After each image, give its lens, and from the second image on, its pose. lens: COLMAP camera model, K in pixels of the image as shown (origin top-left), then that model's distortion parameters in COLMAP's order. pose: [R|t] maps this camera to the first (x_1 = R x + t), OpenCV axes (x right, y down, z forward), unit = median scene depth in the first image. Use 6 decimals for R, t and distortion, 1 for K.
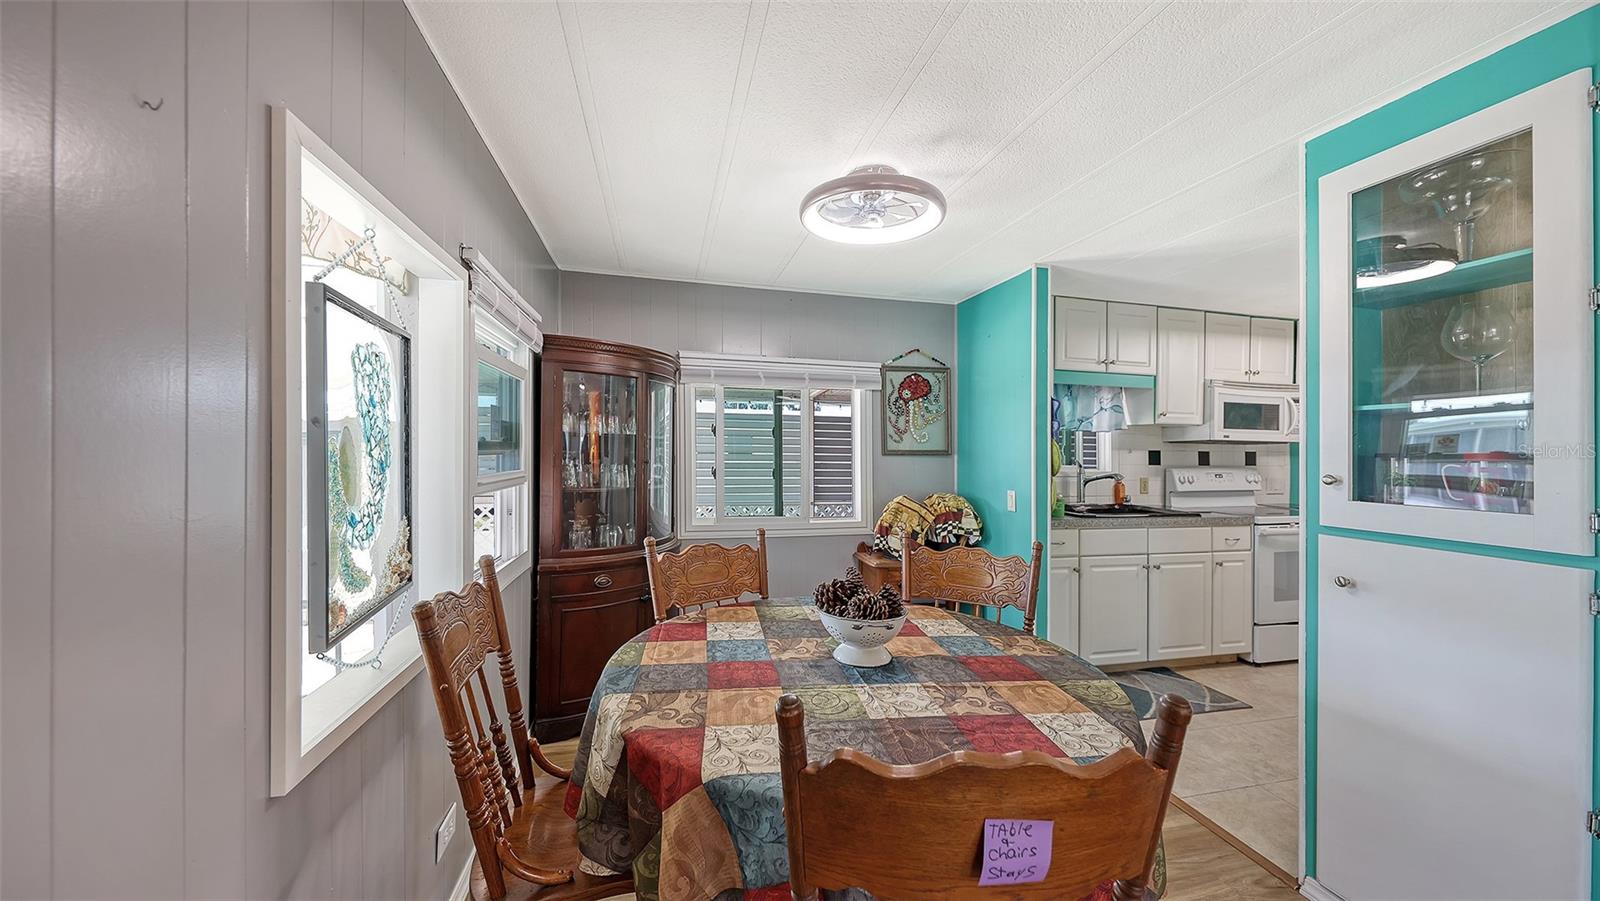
lens RADIAL K [[552.2, 0, 796.8], [0, 552.2, 443.6], [0, 0, 1]] dist [0.000039, 0.000011]
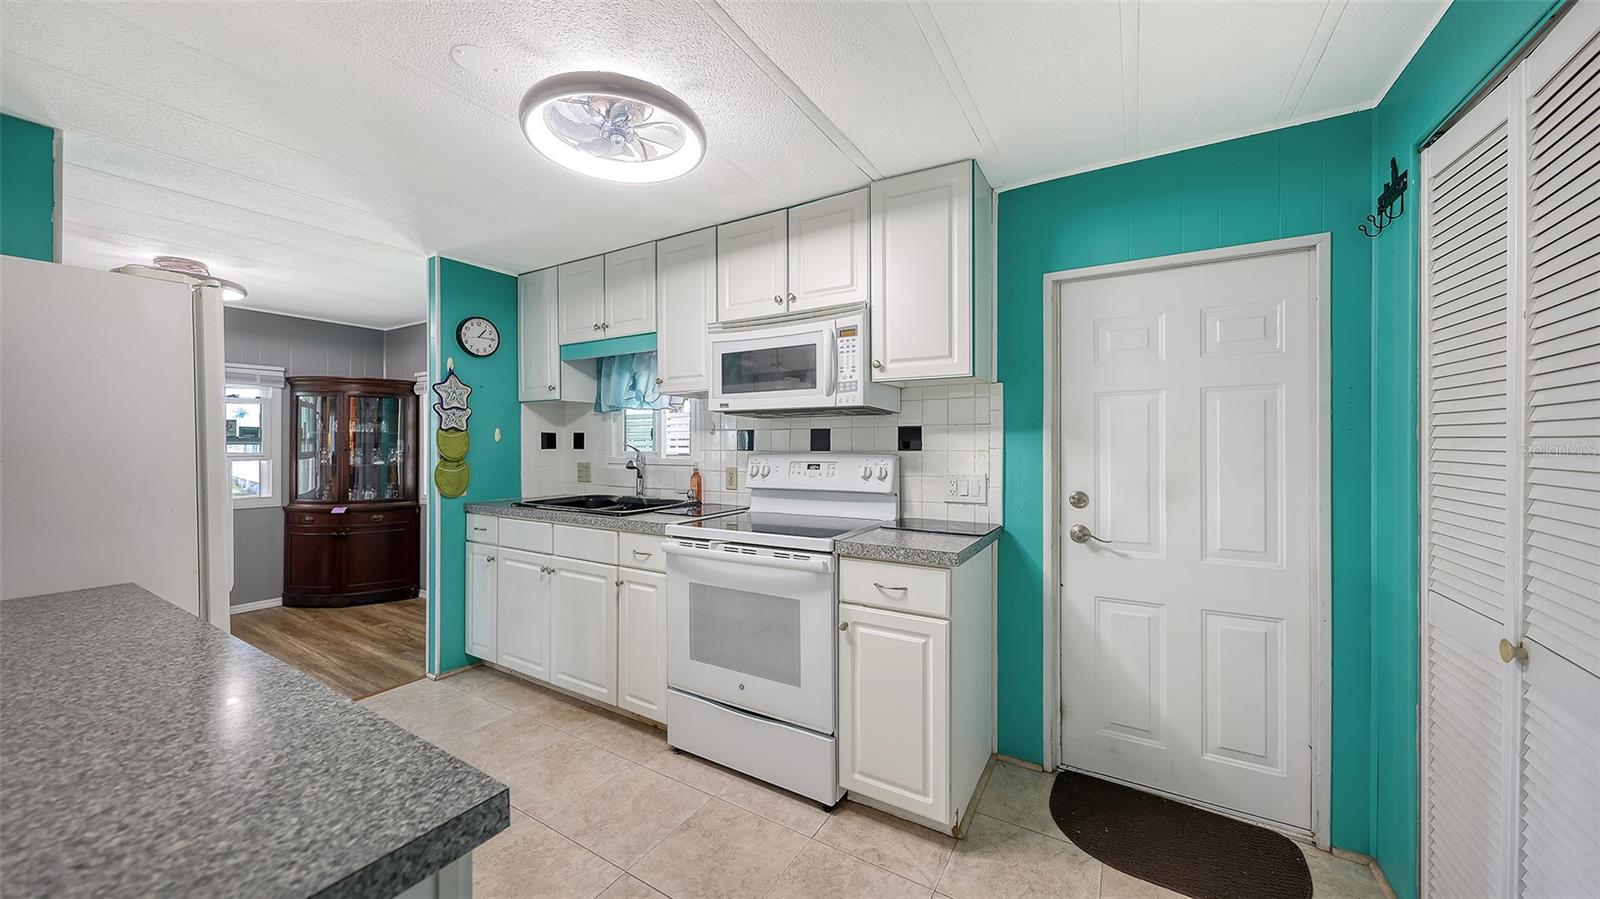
lens RADIAL K [[552.2, 0, 791.8], [0, 552.2, 443.9], [0, 0, 1]] dist [0.000039, 0.000011]
pose [[0.712603, -0.018397, -0.701326, 1.256596], [0.023084, 0.999730, -0.002769, 0.035590], [0.701188, -0.014216, 0.712835, 0.562994]]
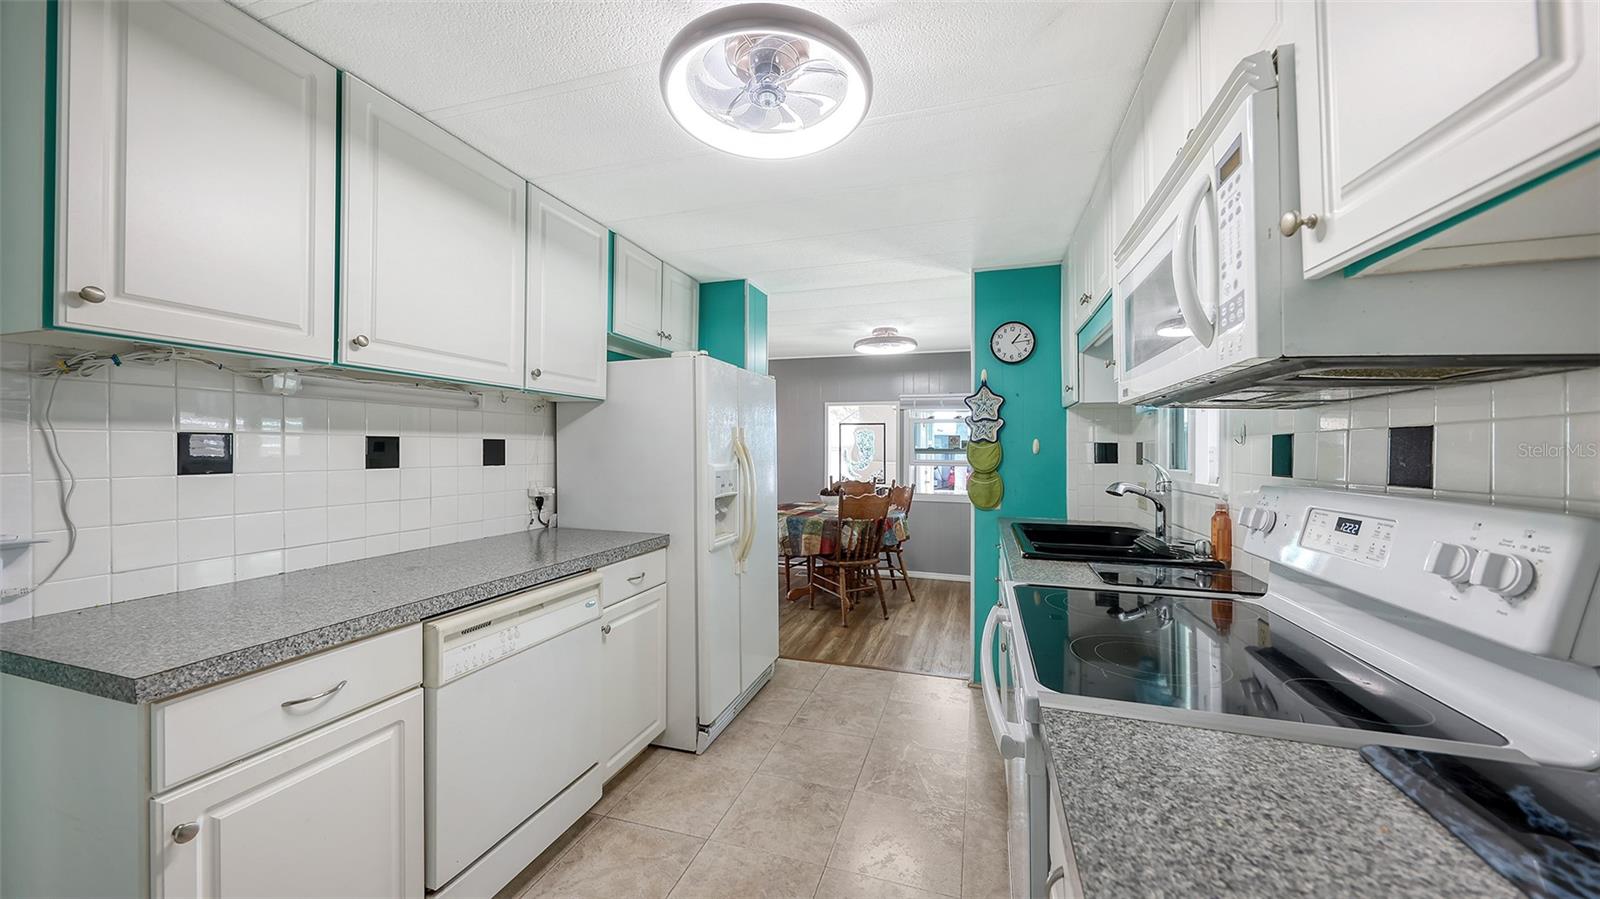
lens RADIAL K [[552.2, 0, 804.5], [0, 552.2, 452.0], [0, 0, 1]] dist [0.000039, 0.000011]
pose [[-0.518817, -0.019724, -0.854658, 1.162357], [-0.005194, 0.999788, -0.019921, 0.033755], [0.854870, -0.005896, -0.518809, 0.972410]]
